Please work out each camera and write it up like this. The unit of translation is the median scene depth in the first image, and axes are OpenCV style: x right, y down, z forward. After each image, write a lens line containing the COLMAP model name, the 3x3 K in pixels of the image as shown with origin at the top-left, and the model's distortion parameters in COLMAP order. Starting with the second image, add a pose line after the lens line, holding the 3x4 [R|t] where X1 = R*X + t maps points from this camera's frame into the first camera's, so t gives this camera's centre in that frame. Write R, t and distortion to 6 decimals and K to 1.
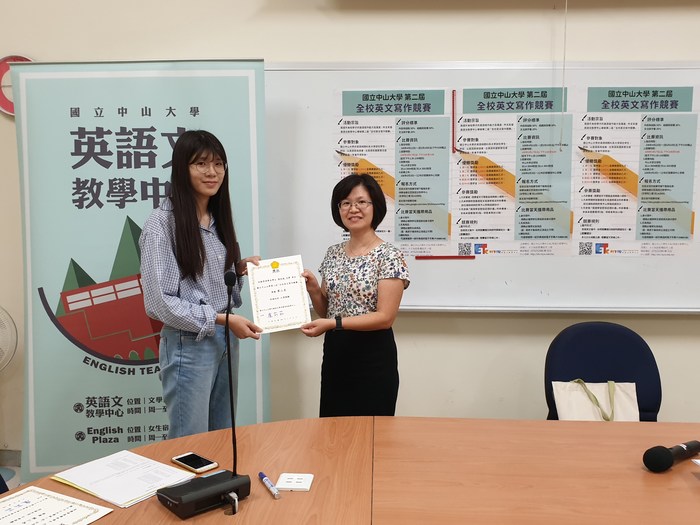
lens RADIAL K [[595.7, 0, 355.1], [0, 595.7, 269.4], [0, 0, 1]] dist [0.065828, -0.144998]
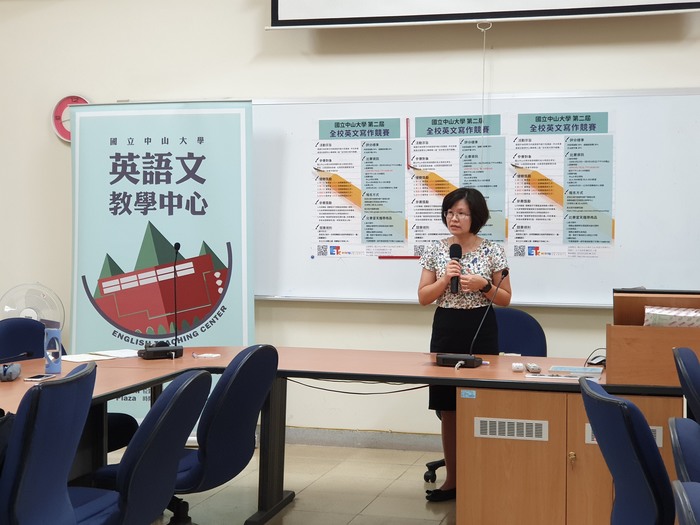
lens RADIAL K [[1117.0, 0, 349.2], [0, 1117.0, 262.4], [0, 0, 1]] dist [0.165454, -0.028867]
pose [[0.975054, 0.012200, -0.221631, 0.560131], [-0.026351, 0.997790, -0.061002, 0.132229], [0.220397, 0.065321, 0.973221, -1.213714]]
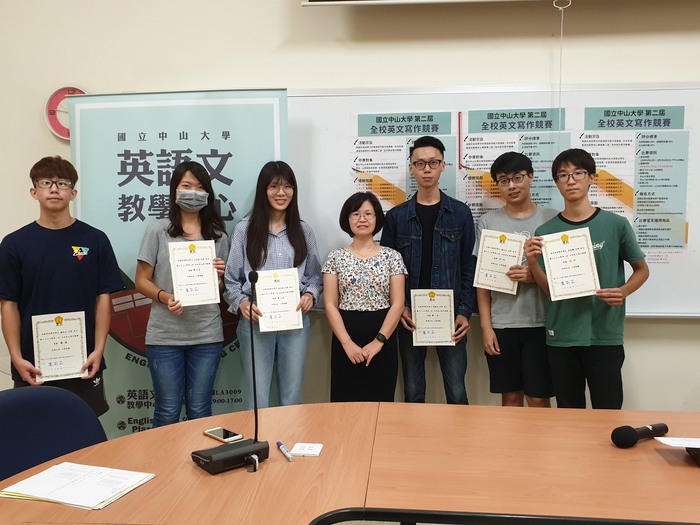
lens RADIAL K [[591.1, 0, 347.1], [0, 591.1, 264.7], [0, 0, 1]] dist [0.063563, -0.152695]
pose [[0.998285, 0.000285, -0.058548, 0.023575], [-0.002128, 0.999504, -0.031415, 0.013801], [0.058510, 0.031486, 0.997790, -0.086352]]
